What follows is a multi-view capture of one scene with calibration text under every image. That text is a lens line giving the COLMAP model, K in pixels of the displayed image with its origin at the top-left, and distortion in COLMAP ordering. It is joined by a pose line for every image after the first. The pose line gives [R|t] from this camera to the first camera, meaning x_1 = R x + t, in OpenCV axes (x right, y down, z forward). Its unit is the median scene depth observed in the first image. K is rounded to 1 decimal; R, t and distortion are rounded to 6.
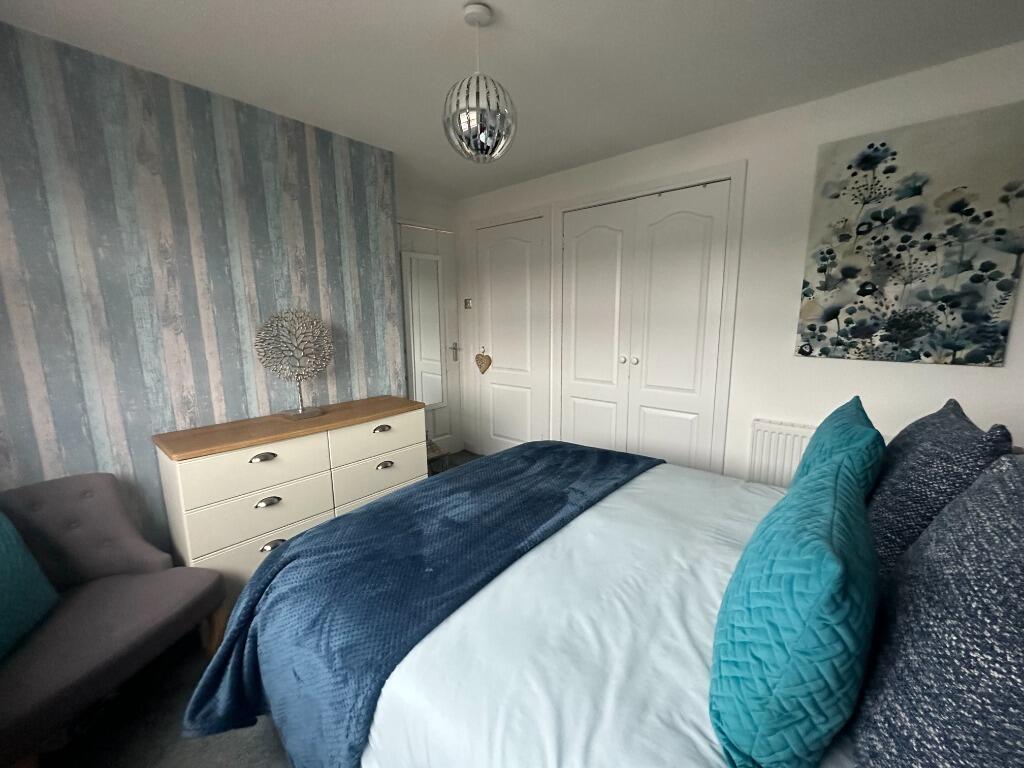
lens RADIAL K [[405.9, 0, 513.0], [0, 405.9, 381.6], [0, 0, 1]] dist [-0.000052, 0.000024]
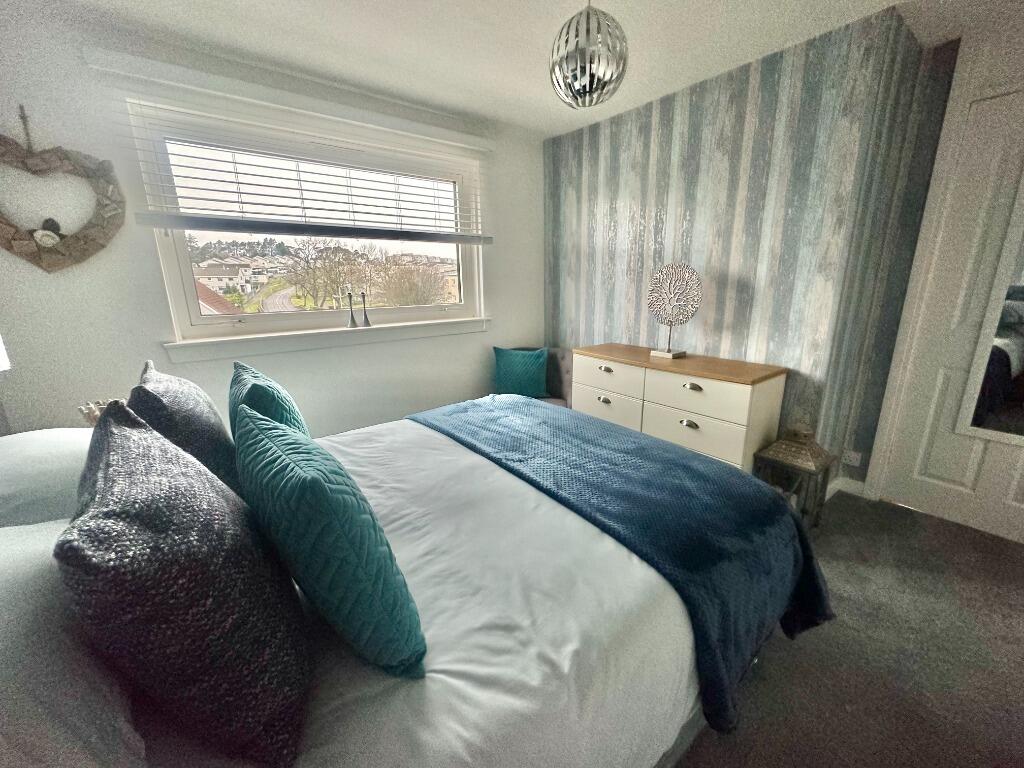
lens RADIAL K [[405.9, 0, 513.0], [0, 405.9, 381.6], [0, 0, 1]] dist [-0.000052, 0.000024]
pose [[-0.198015, 0.255747, -0.946247, 0.861122], [-0.143421, 0.947413, 0.286075, -0.142982], [0.969650, 0.192358, -0.150922, 0.915222]]
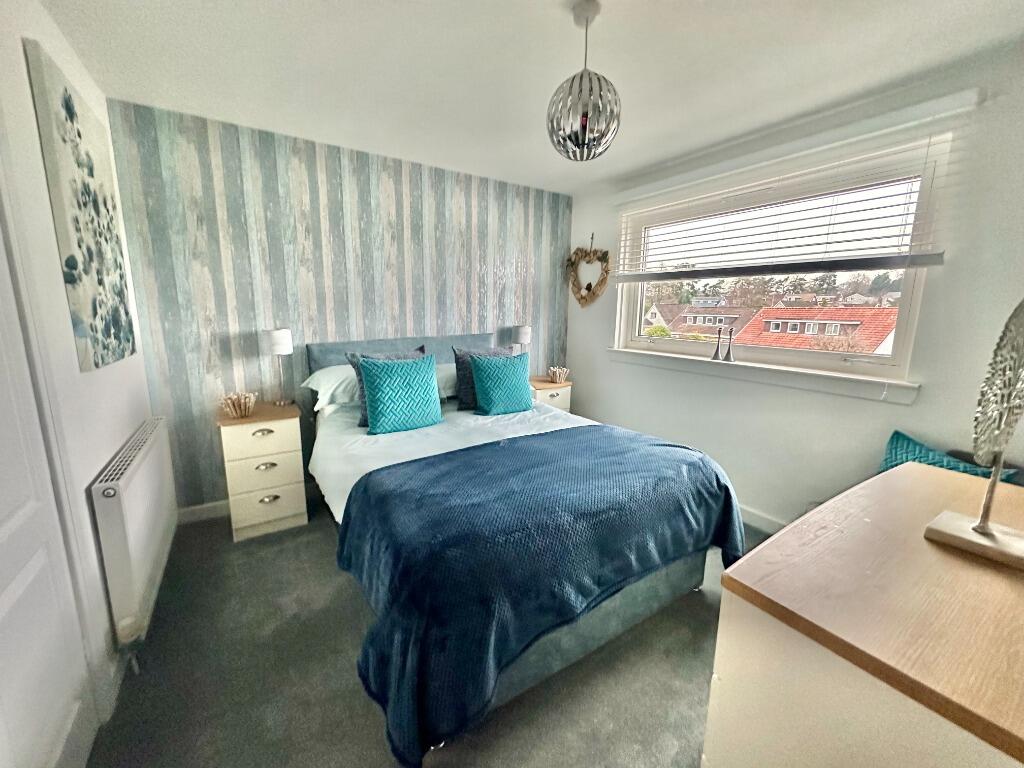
lens RADIAL K [[405.9, 0, 513.0], [0, 405.9, 381.6], [0, 0, 1]] dist [-0.000052, 0.000024]
pose [[-0.959044, -0.060054, 0.276817, -0.156110], [0.033410, 0.946462, 0.321083, -0.272106], [-0.281279, 0.317181, -0.905692, 1.744947]]
